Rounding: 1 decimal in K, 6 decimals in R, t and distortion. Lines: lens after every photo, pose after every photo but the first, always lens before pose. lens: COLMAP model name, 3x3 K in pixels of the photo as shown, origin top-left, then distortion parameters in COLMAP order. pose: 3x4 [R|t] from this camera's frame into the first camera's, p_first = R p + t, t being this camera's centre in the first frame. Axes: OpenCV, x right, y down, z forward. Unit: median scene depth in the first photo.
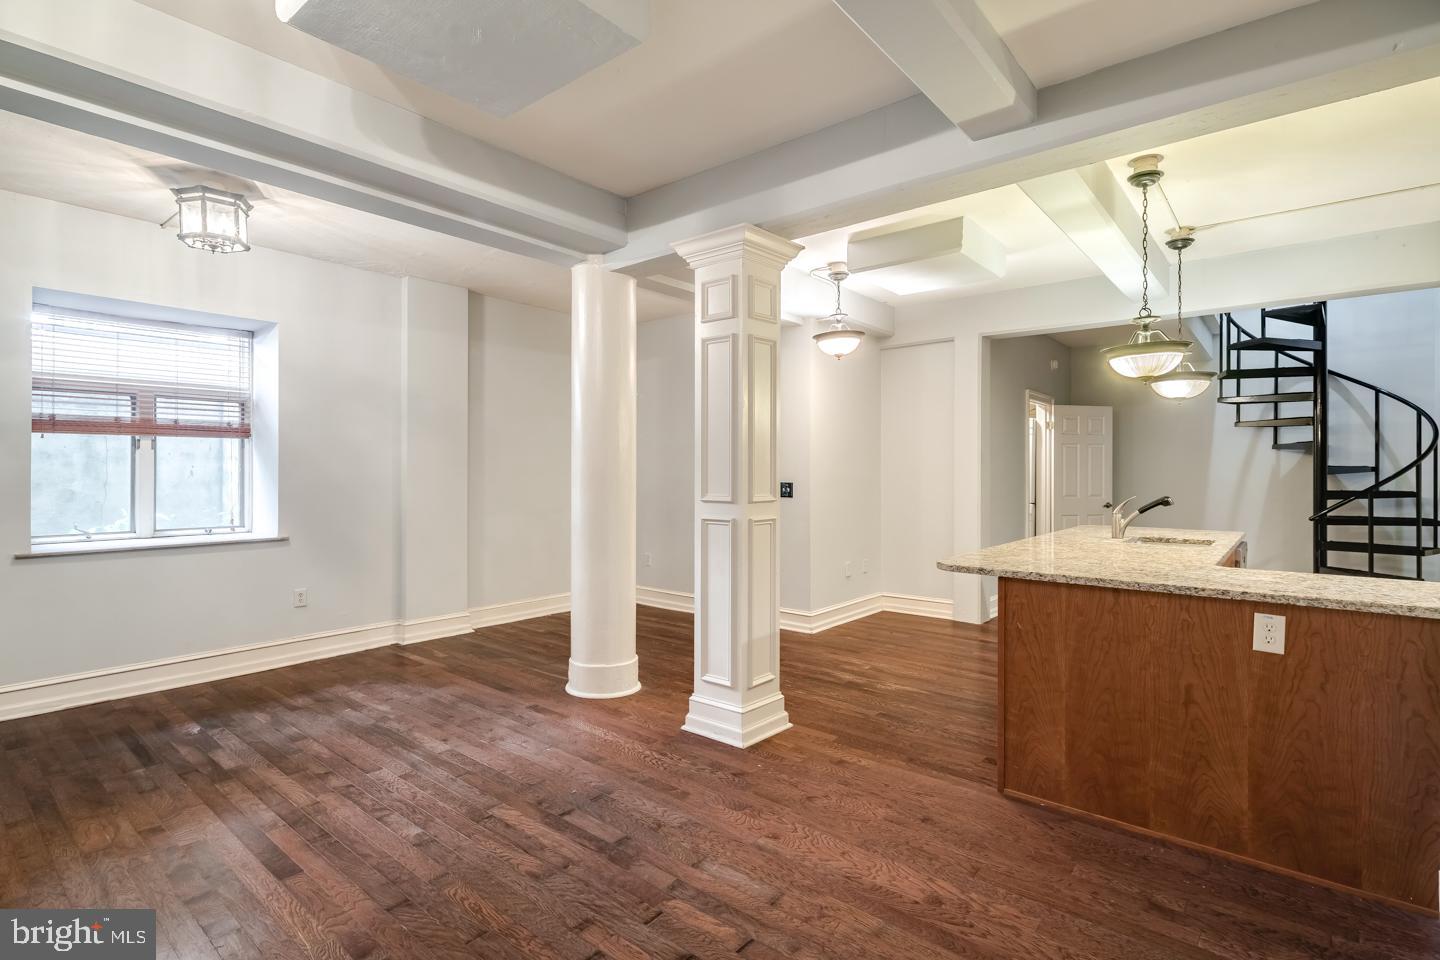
lens RADIAL K [[696.6, 0, 720.0], [0, 696.6, 480.0], [0, 0, 1]] dist [-0.000174, -0.000314]
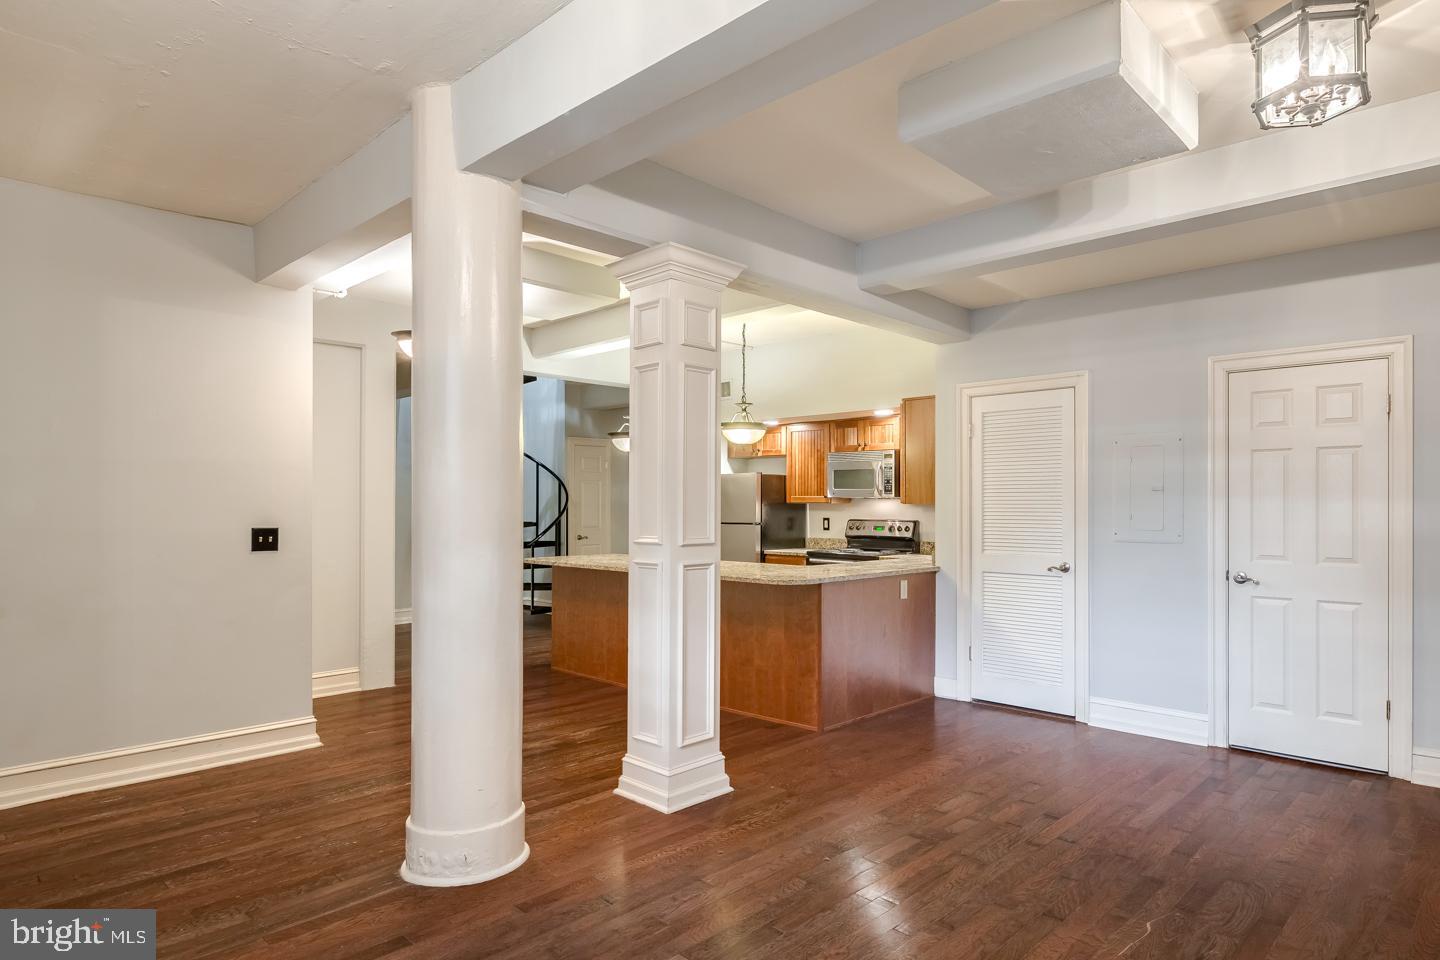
lens RADIAL K [[845.6, 0, 751.4], [0, 845.6, 513.4], [0, 0, 1]] dist [0.001583, 0.000149]
pose [[0.051611, -0.011534, 0.998601, -1.154235], [0.011940, 0.999869, 0.010932, -0.022040], [-0.998596, 0.011359, 0.051741, 0.898856]]
